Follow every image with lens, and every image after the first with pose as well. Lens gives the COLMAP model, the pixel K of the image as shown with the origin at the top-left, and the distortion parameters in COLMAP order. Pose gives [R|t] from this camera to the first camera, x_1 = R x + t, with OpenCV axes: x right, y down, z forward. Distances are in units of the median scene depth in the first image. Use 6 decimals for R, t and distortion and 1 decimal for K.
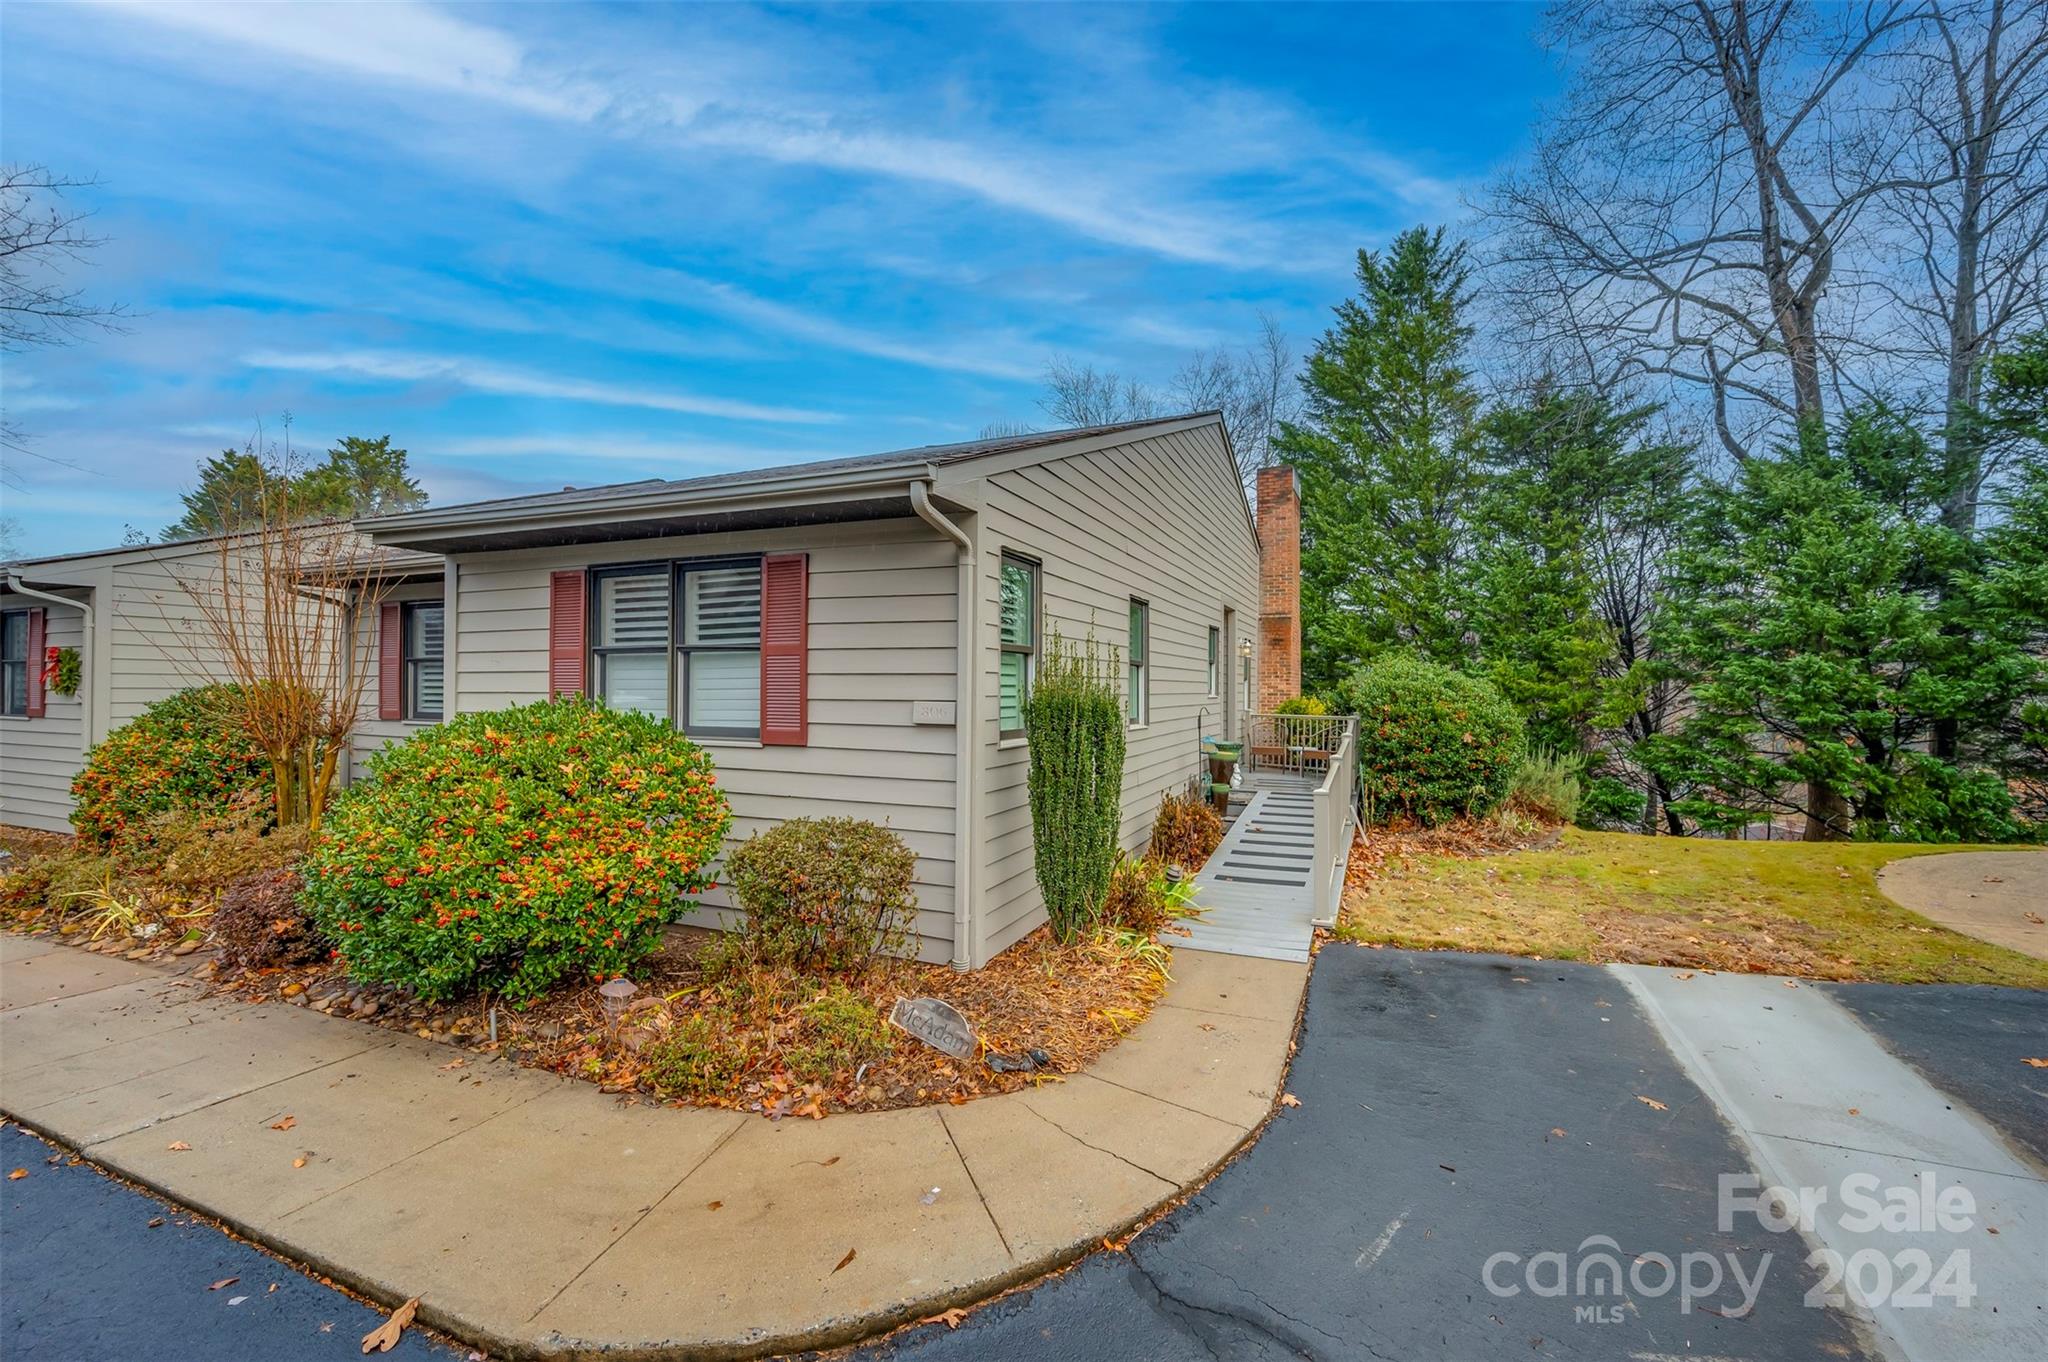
lens RADIAL K [[853.5, 0, 1026.9], [0, 853.5, 686.1], [0, 0, 1]] dist [0.000355, -0.000305]
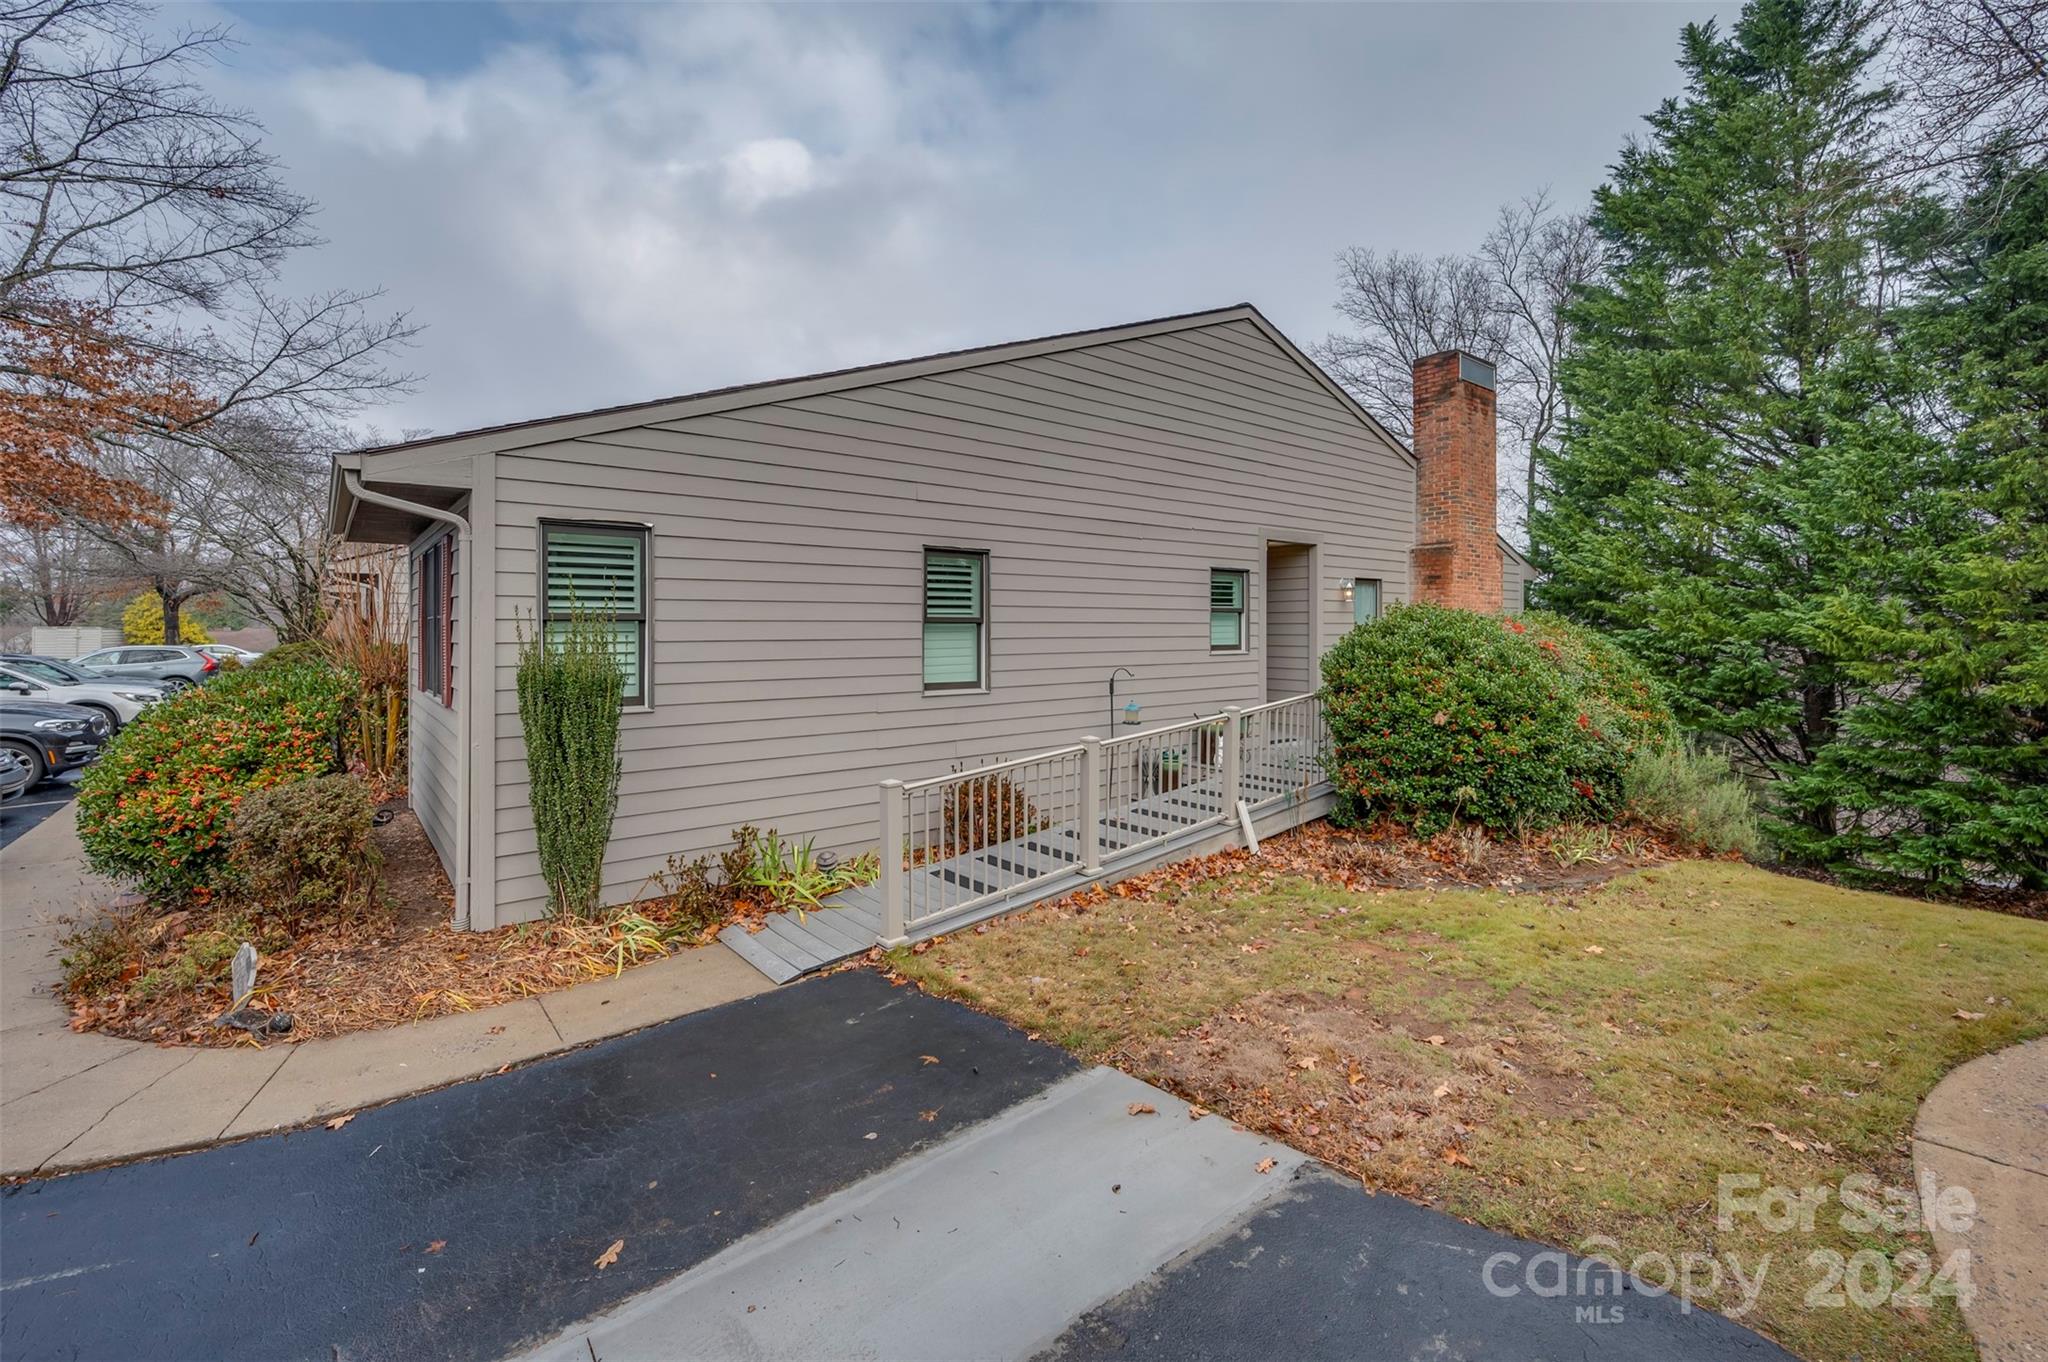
lens RADIAL K [[875.9, 0, 1033.6], [0, 875.9, 629.6], [0, 0, 1]] dist [0.000148, 0.000259]
pose [[0.884794, -0.005858, -0.465945, 0.528820], [0.007030, 0.999975, 0.000776, -0.014973], [0.465929, -0.003963, 0.884813, 0.192967]]
